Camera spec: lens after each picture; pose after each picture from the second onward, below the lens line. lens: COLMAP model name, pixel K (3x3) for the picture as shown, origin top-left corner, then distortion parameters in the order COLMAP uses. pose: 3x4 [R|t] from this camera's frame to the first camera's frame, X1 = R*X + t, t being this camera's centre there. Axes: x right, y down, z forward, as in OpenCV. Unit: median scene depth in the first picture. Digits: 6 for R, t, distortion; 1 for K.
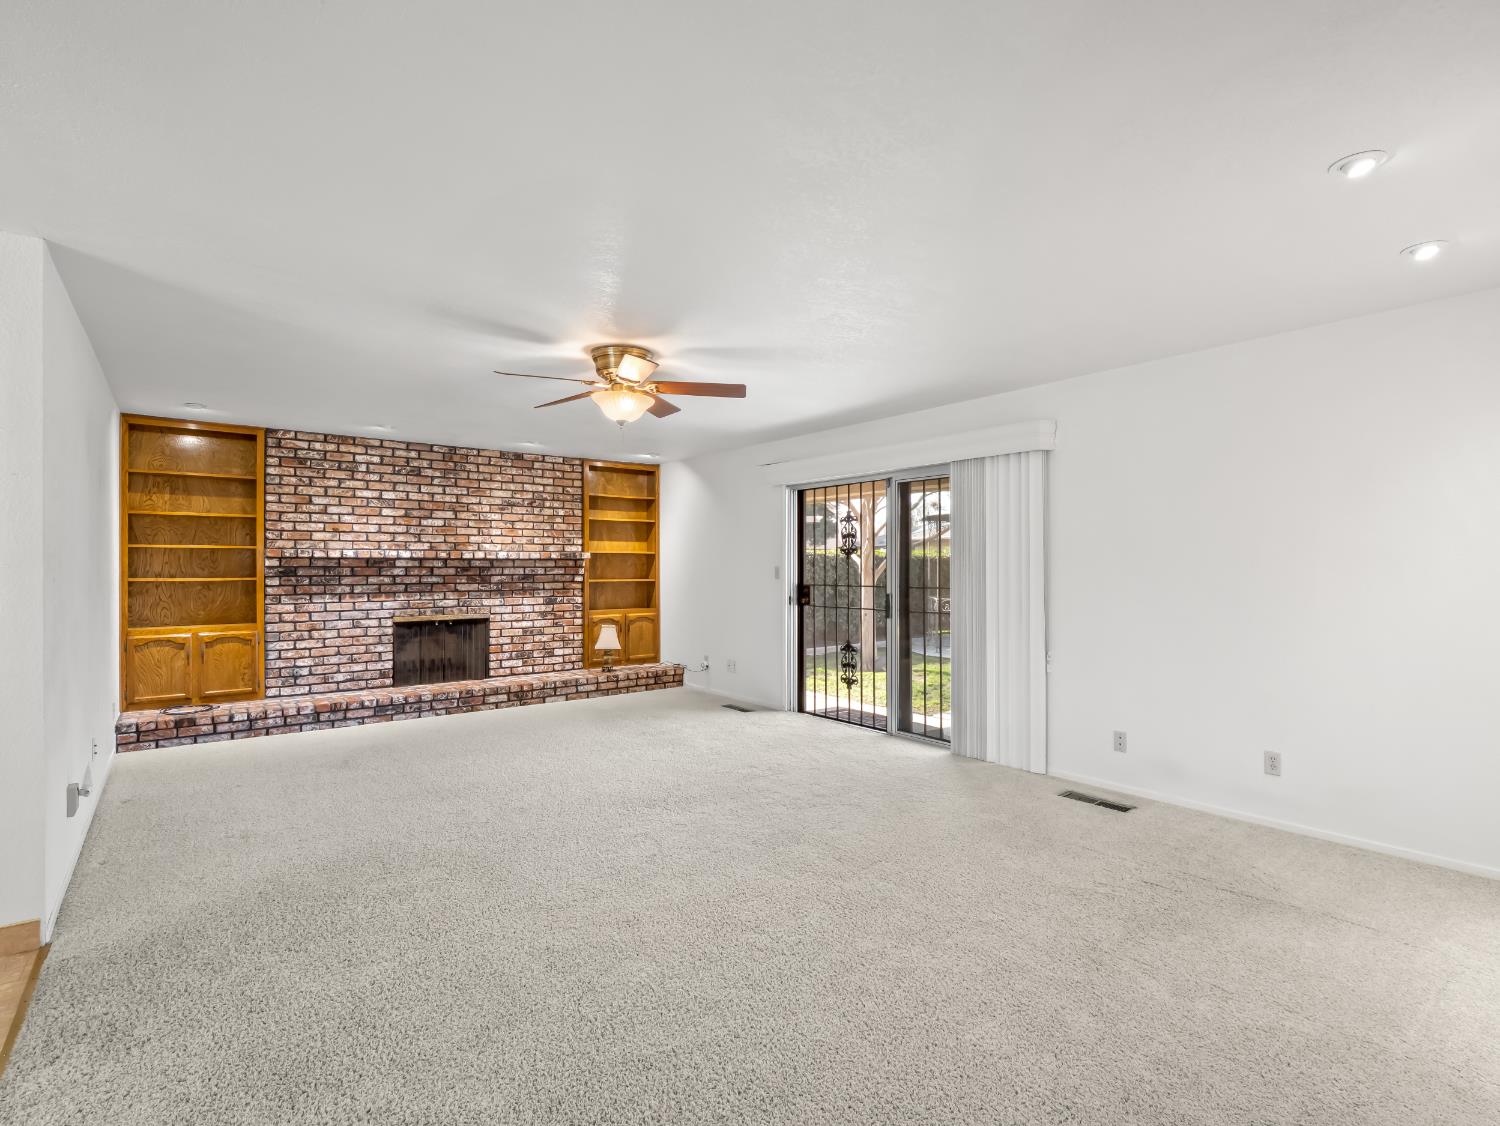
lens RADIAL K [[732.9, 0, 743.0], [0, 732.9, 570.1], [0, 0, 1]] dist [-0.010962, -0.004511]
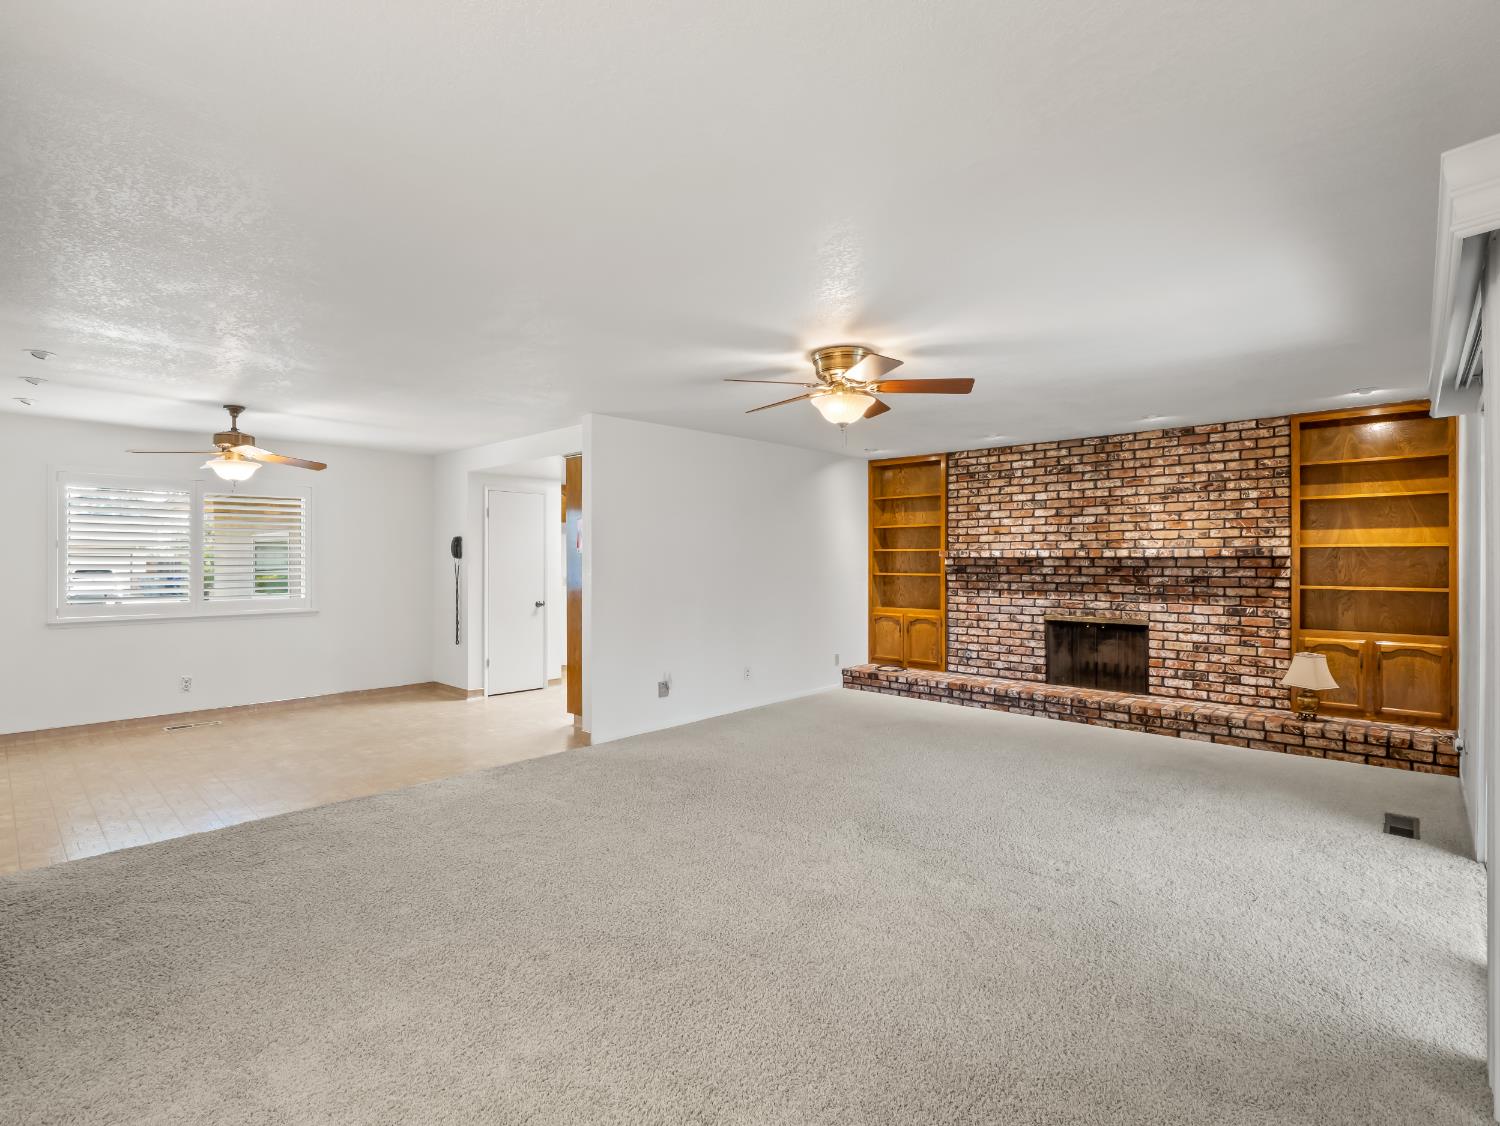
lens RADIAL K [[732.9, 0, 748.7], [0, 732.9, 562.1], [0, 0, 1]] dist [-0.010962, -0.004511]
pose [[0.144311, 0.004067, -0.989524, 0.474462], [-0.004326, 0.999985, 0.003479, -0.011430], [0.989523, 0.003779, 0.144326, 0.440792]]
